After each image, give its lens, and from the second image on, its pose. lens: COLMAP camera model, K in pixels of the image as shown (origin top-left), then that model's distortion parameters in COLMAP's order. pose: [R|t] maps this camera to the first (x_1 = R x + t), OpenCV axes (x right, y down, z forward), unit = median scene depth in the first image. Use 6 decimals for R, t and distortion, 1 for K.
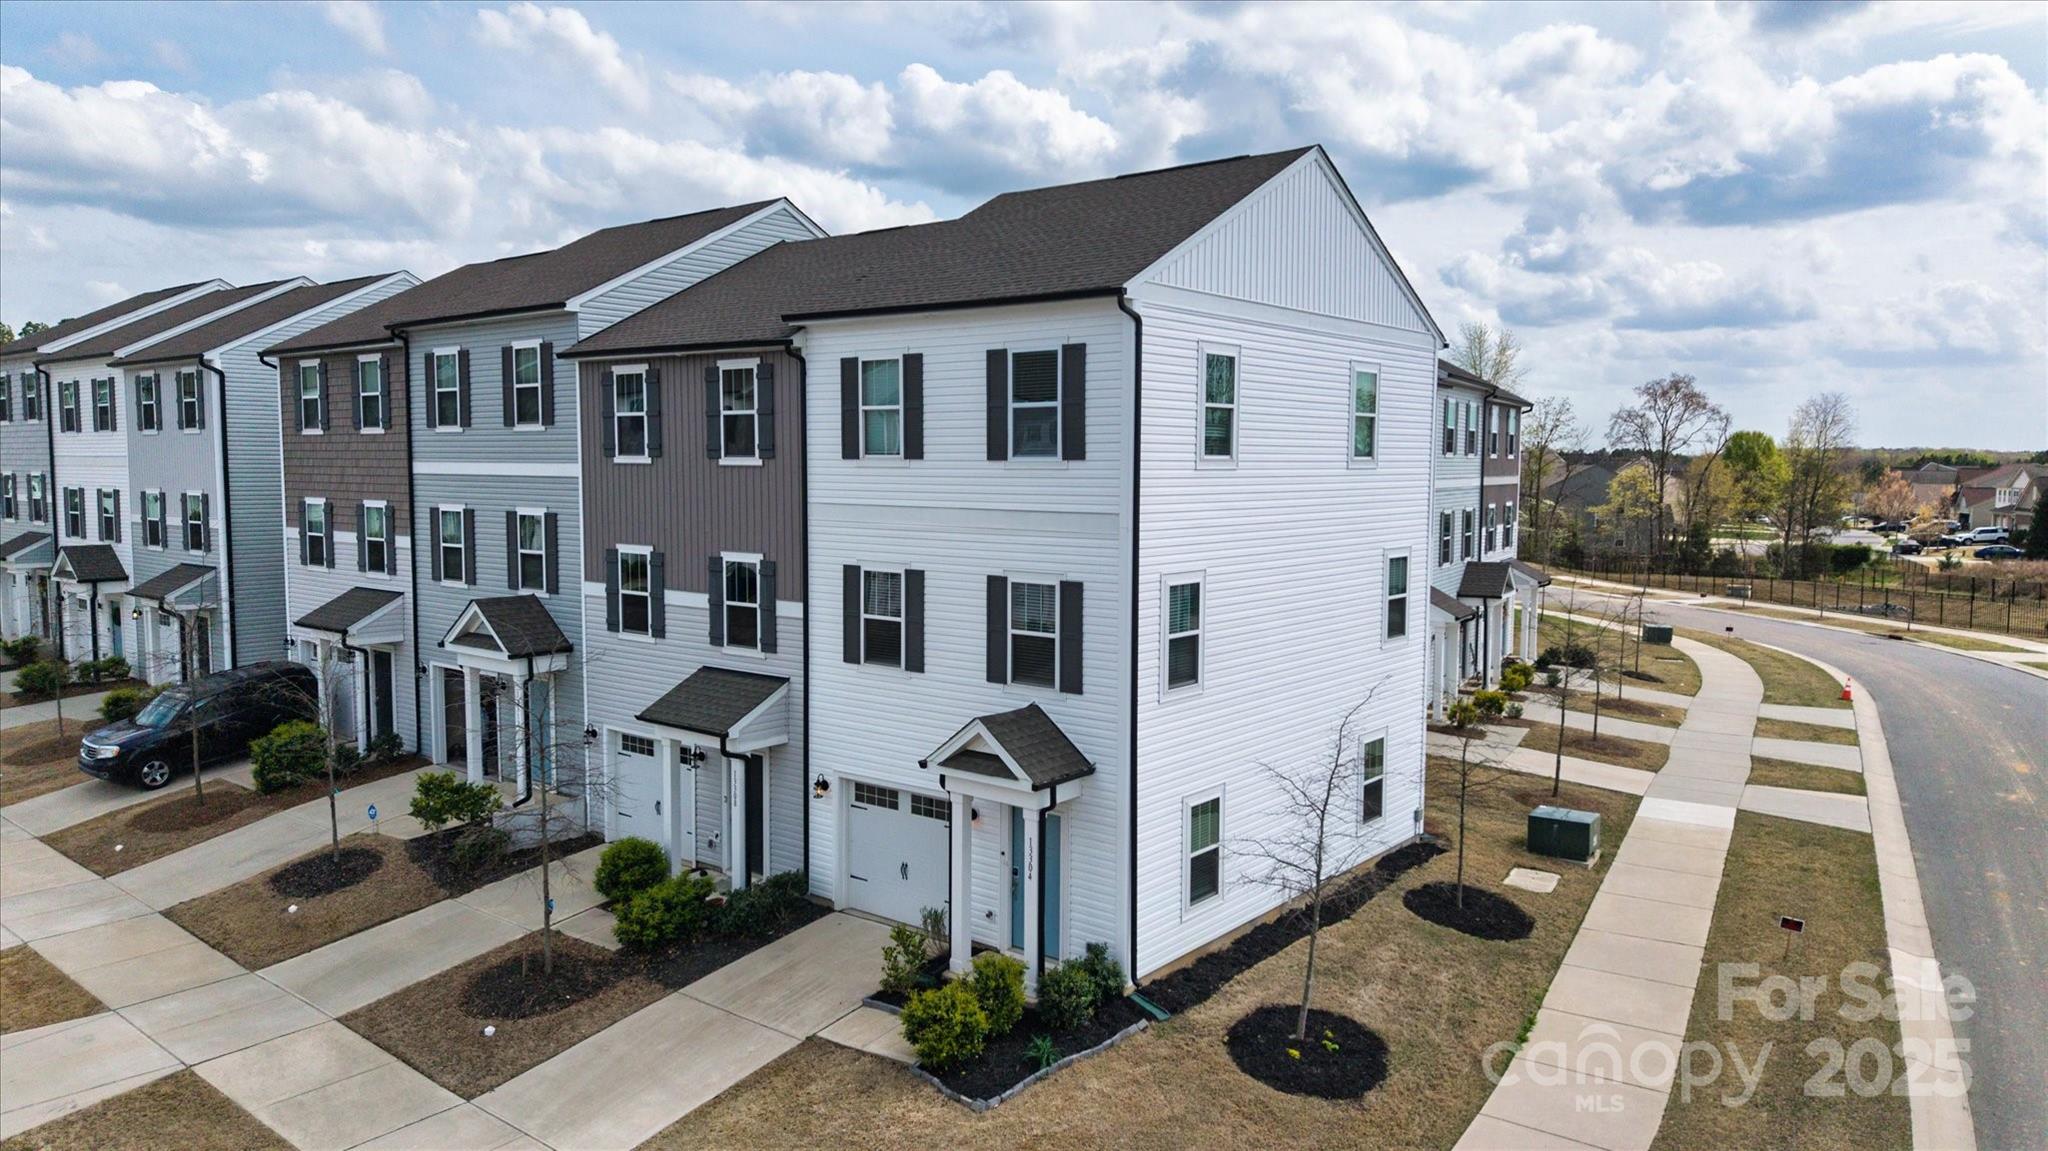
lens RADIAL K [[1391.6, 0, 1024.0], [0, 1391.6, 575.5], [0, 0, 1]] dist [0.058142, -0.043842]
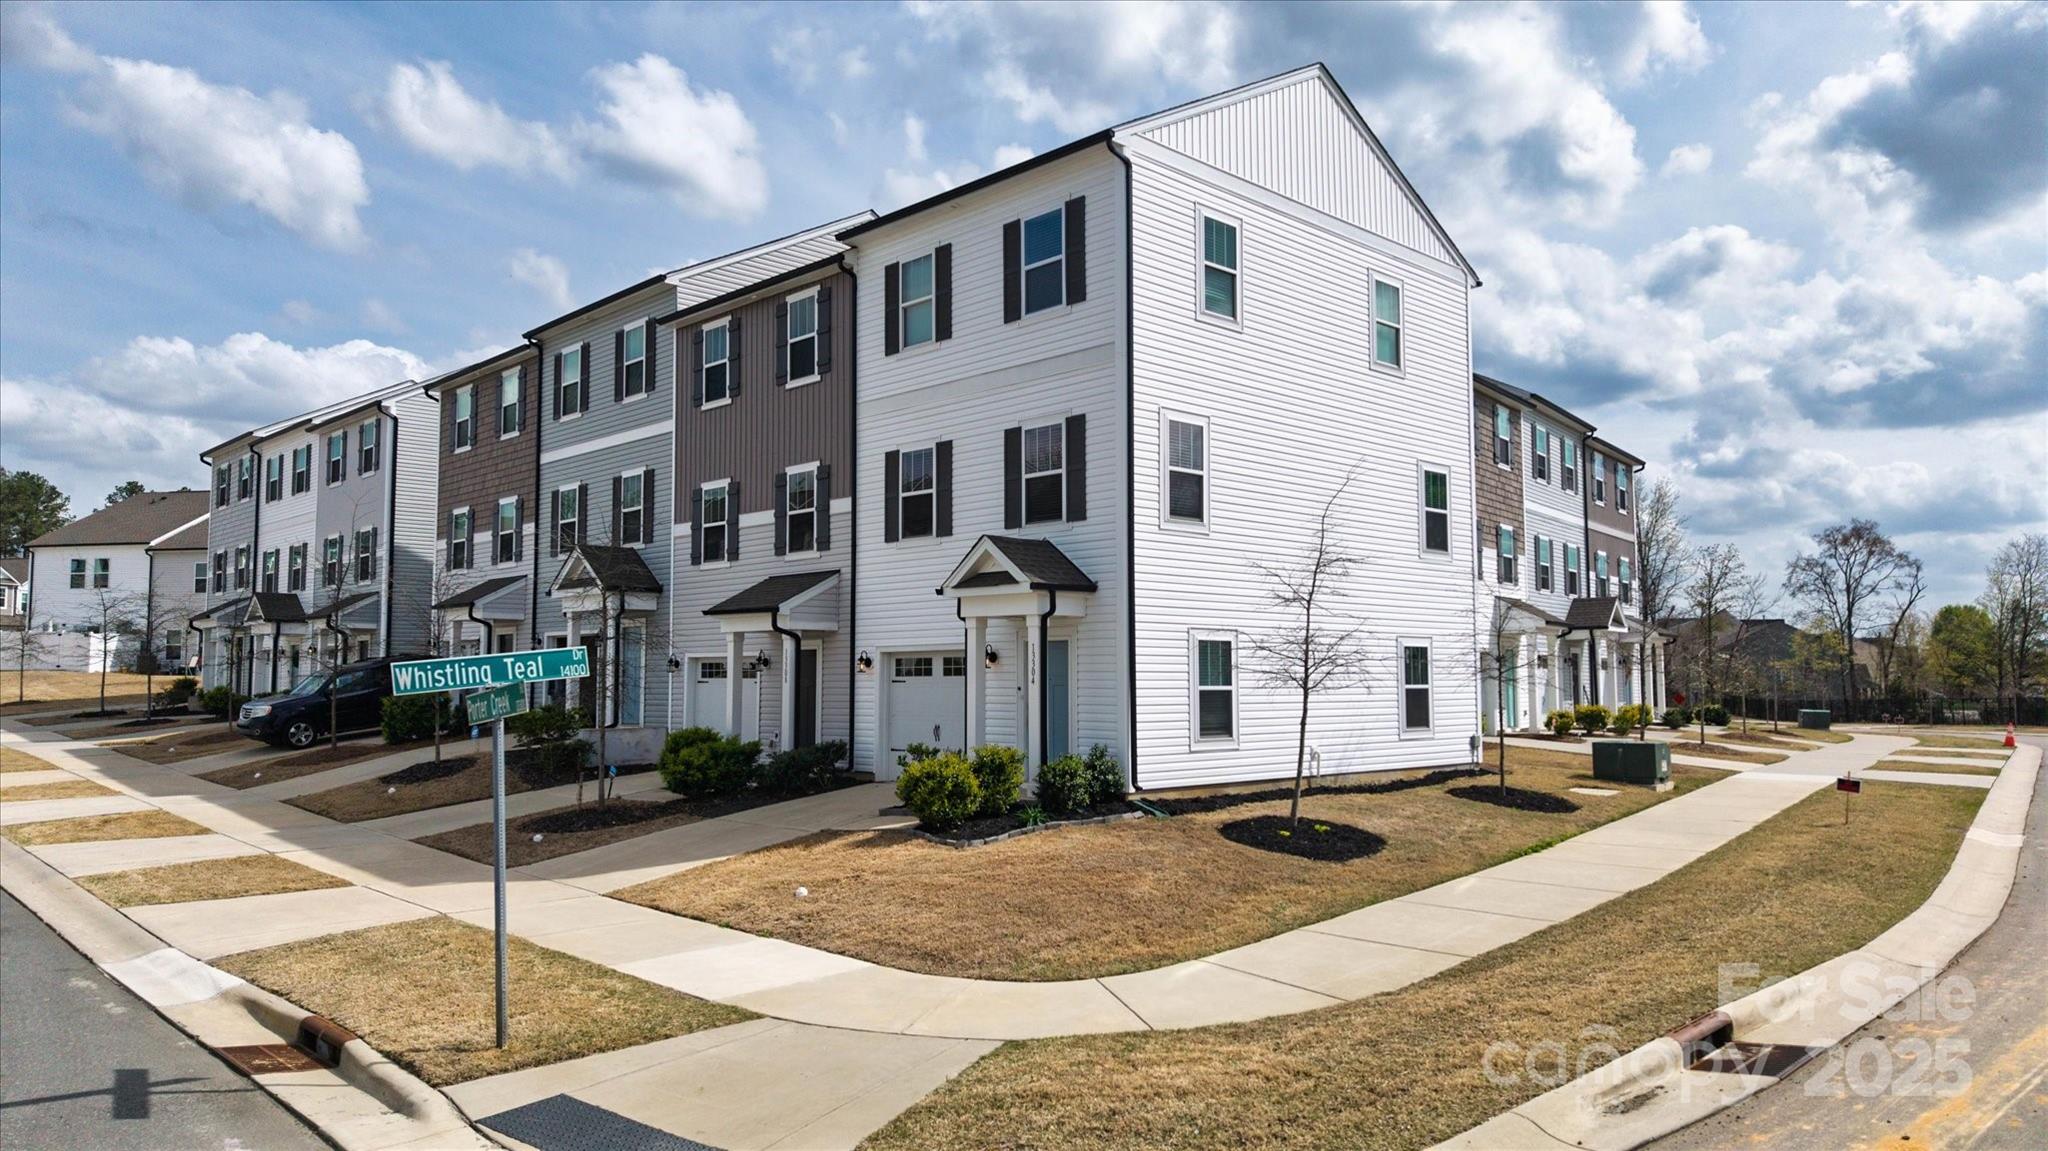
lens RADIAL K [[1376.9, 0, 1024.0], [0, 1376.9, 575.5], [0, 0, 1]] dist [0.083464, -0.067109]
pose [[0.992552, -0.017106, -0.120615, 0.102891], [-0.002455, 0.987082, -0.160199, 0.252617], [0.121797, 0.159302, 0.979688, -0.025366]]
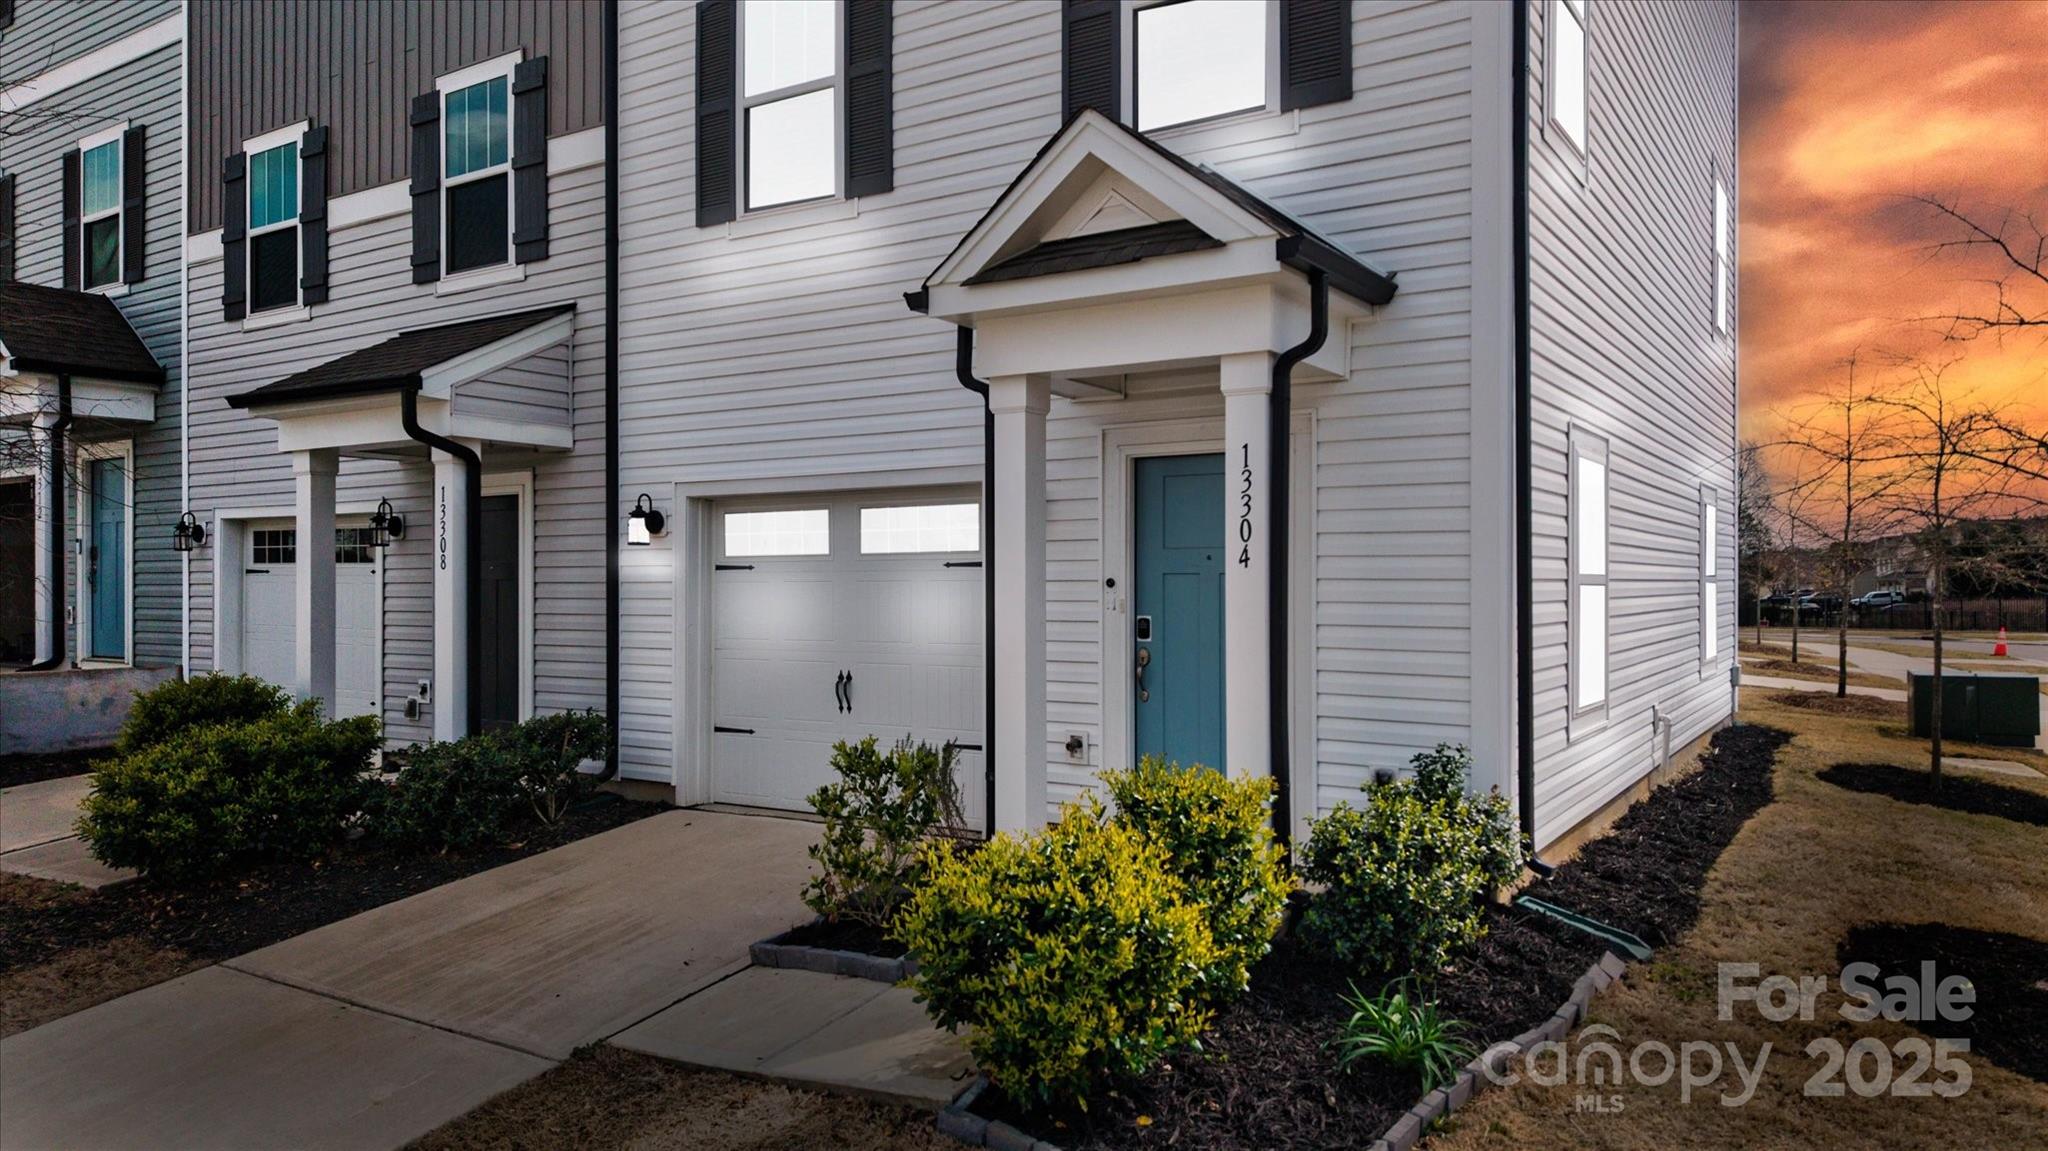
lens RADIAL K [[1390.2, 0, 1024.0], [0, 1390.2, 575.5], [0, 0, 1]] dist [0.032198, -0.050235]
pose [[0.995052, -0.007544, 0.099070, -0.069878], [0.016413, 0.995895, -0.089012, 0.208278], [-0.097991, 0.090197, 0.991091, 0.552157]]
